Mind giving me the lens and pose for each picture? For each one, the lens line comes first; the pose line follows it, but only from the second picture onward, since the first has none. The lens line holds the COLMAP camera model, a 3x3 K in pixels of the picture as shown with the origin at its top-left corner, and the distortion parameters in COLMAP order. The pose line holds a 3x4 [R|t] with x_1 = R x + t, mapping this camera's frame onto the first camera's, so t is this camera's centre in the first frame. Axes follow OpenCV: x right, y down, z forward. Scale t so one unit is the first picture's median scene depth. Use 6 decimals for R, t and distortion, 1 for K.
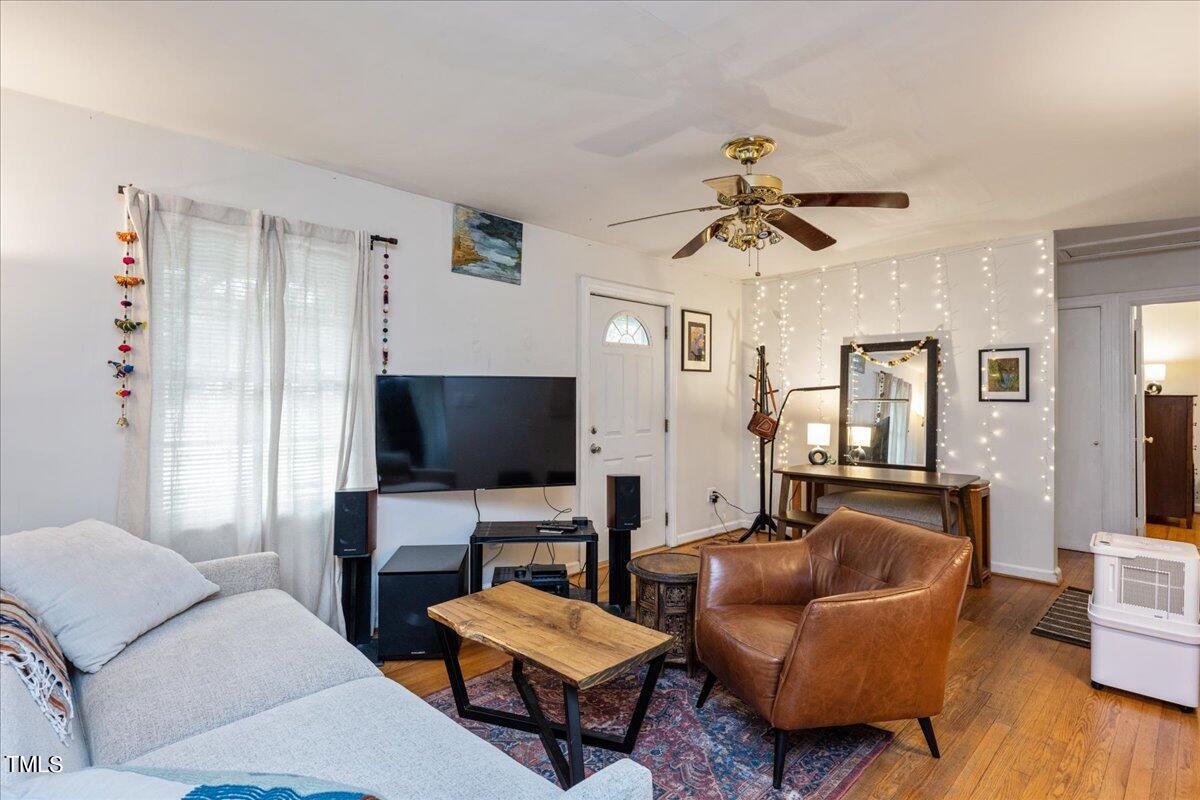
lens RADIAL K [[583.7, 0, 600.0], [0, 583.7, 400.0], [0, 0, 1]] dist [0.000314, 0.000575]
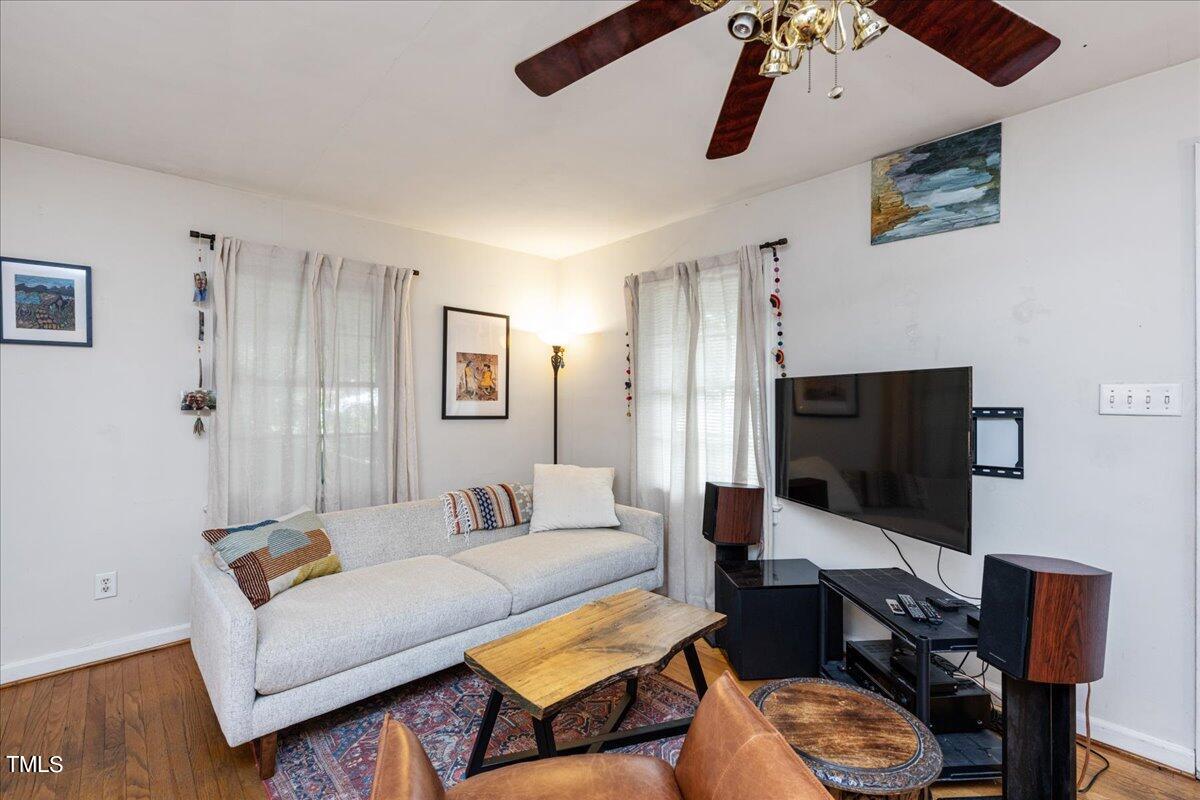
lens RADIAL K [[530.7, 0, 600.0], [0, 530.7, 400.0], [0, 0, 1]] dist [0.001273, 0.000142]
pose [[-0.035881, 0.005066, -0.999343, 0.980744], [-0.001766, 0.999985, 0.005133, -0.017575], [0.999355, 0.001949, -0.035872, 1.292398]]
